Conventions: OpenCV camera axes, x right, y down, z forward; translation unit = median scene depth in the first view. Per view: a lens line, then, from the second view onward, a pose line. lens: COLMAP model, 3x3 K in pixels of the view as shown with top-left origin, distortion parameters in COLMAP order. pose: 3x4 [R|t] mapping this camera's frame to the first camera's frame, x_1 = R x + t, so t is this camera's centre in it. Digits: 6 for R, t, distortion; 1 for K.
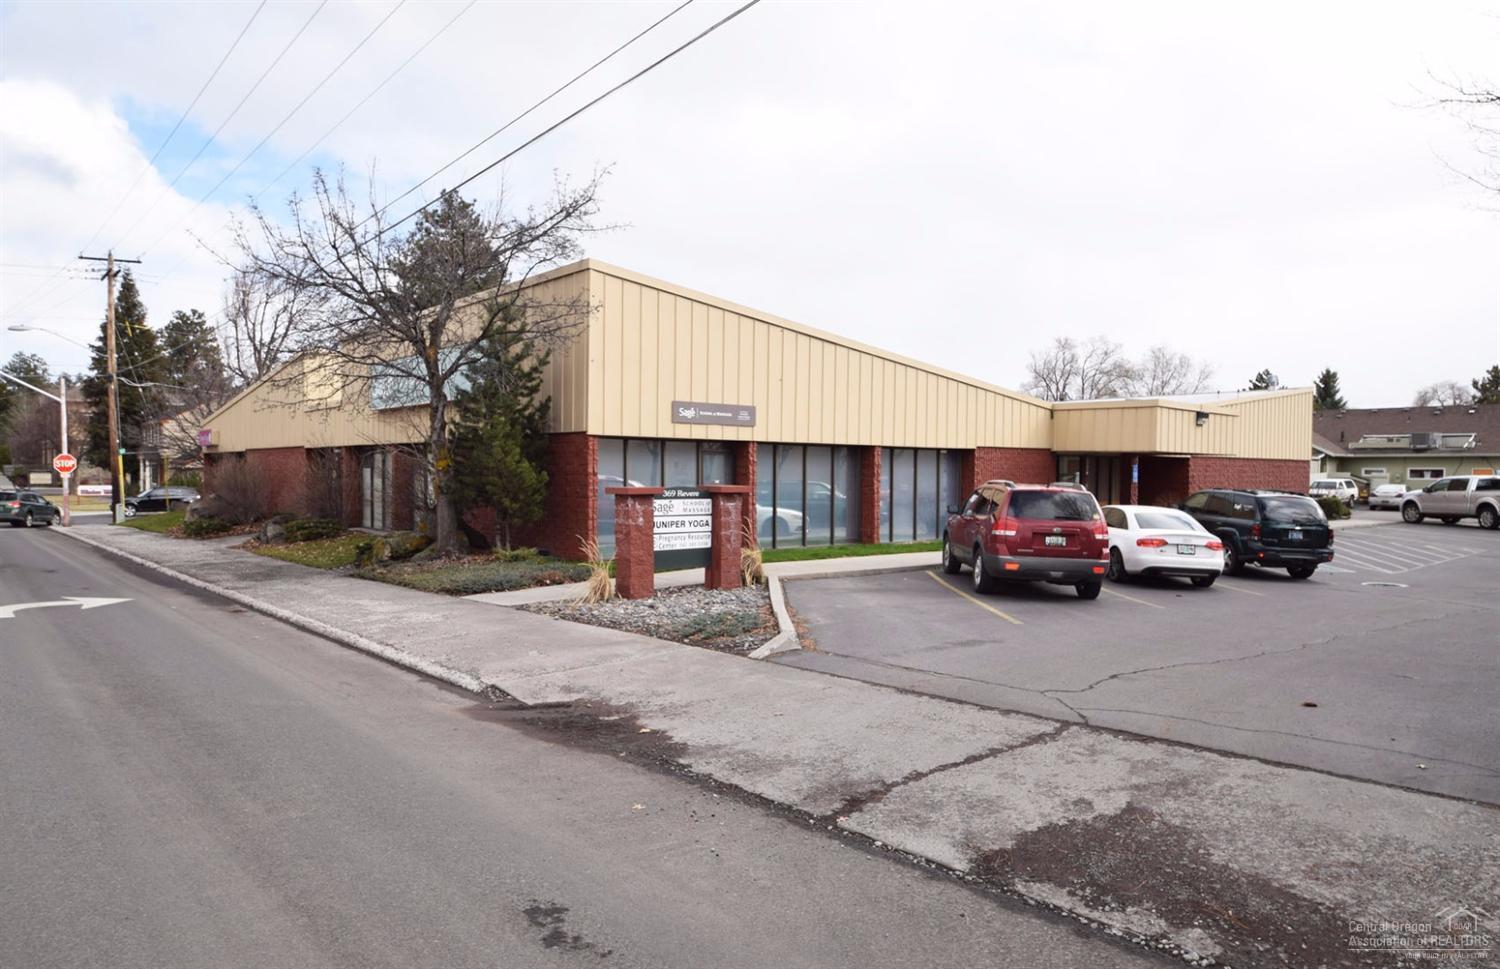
lens RADIAL K [[922.7, 0, 754.9], [0, 922.7, 494.0], [0, 0, 1]] dist [0.001151, 0.000813]
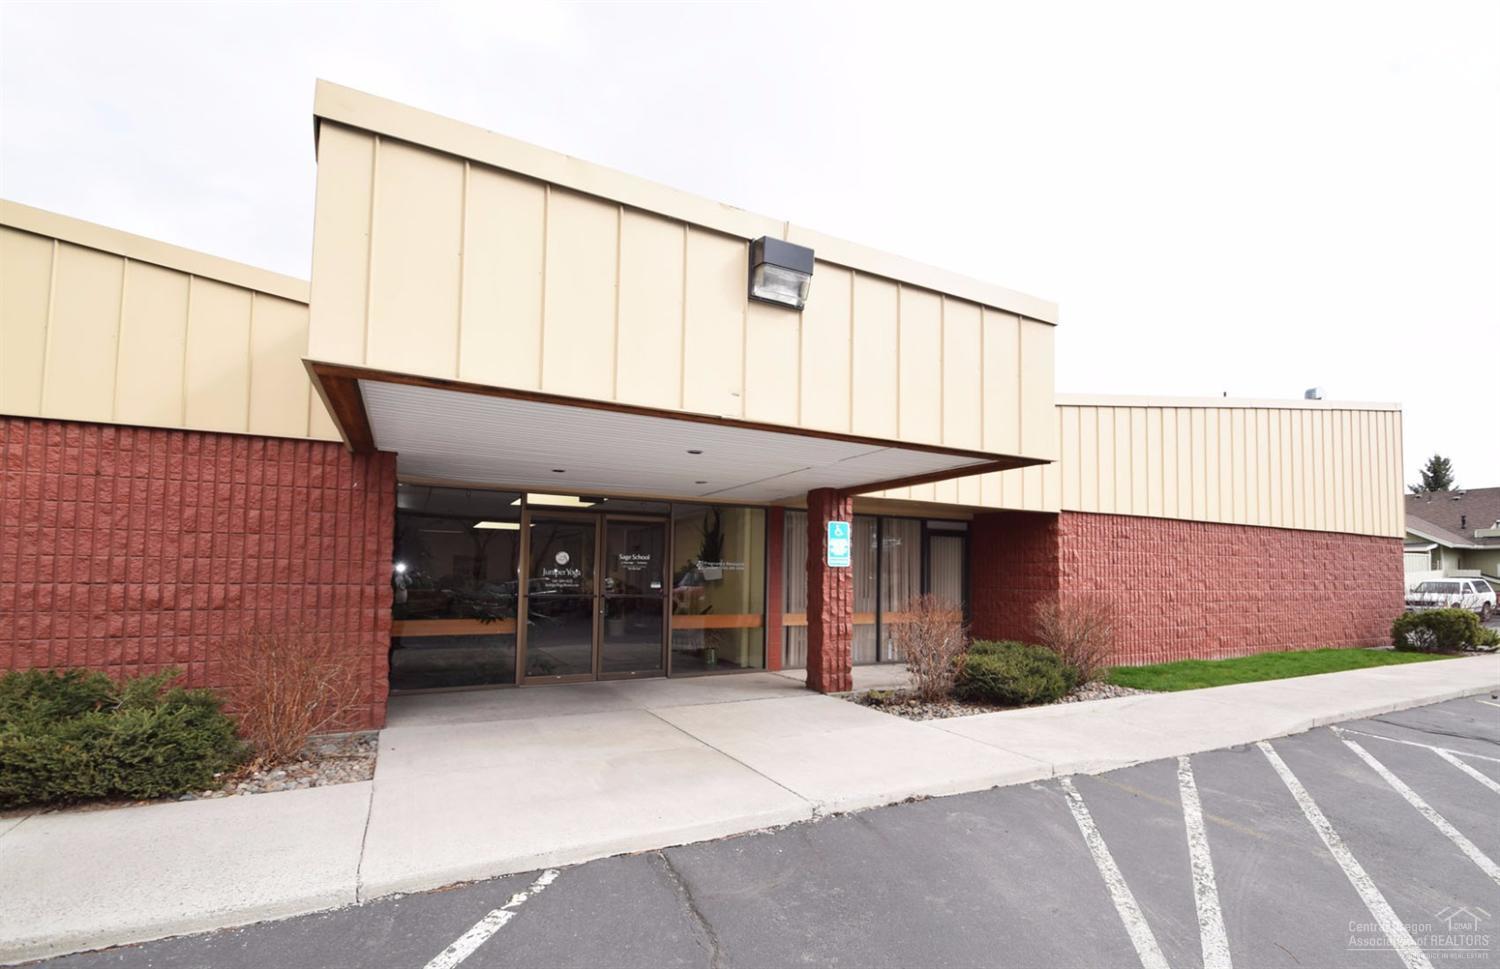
lens RADIAL K [[676.1, 0, 795.7], [0, 676.1, 544.5], [0, 0, 1]] dist [-0.002022, -0.000455]
pose [[0.977885, -0.006118, -0.209053, 0.523070], [-0.009166, 0.997358, -0.072065, -0.001569], [0.208941, 0.072388, 0.975245, 0.839144]]
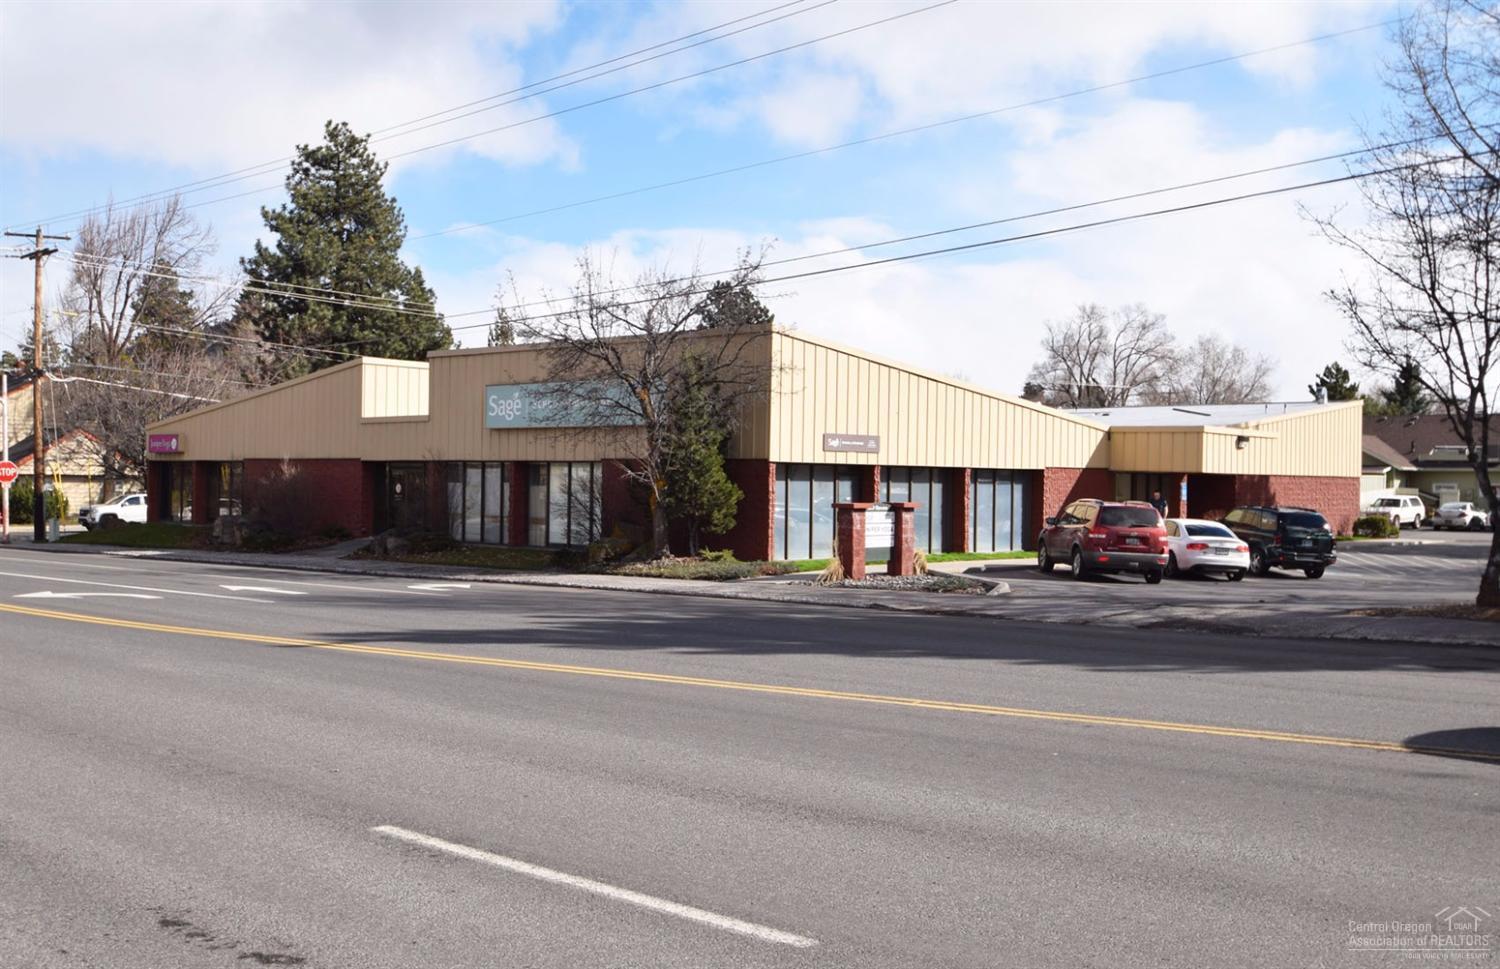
lens RADIAL K [[1435.1, 0, 746.6], [0, 1435.1, 480.3], [0, 0, 1]] dist [-0.016525, 0.000000]
pose [[0.995305, 0.005790, 0.096614, -0.265786], [-0.003639, 0.999742, -0.022428, 0.003738], [-0.096719, 0.021971, 0.995069, -0.633770]]
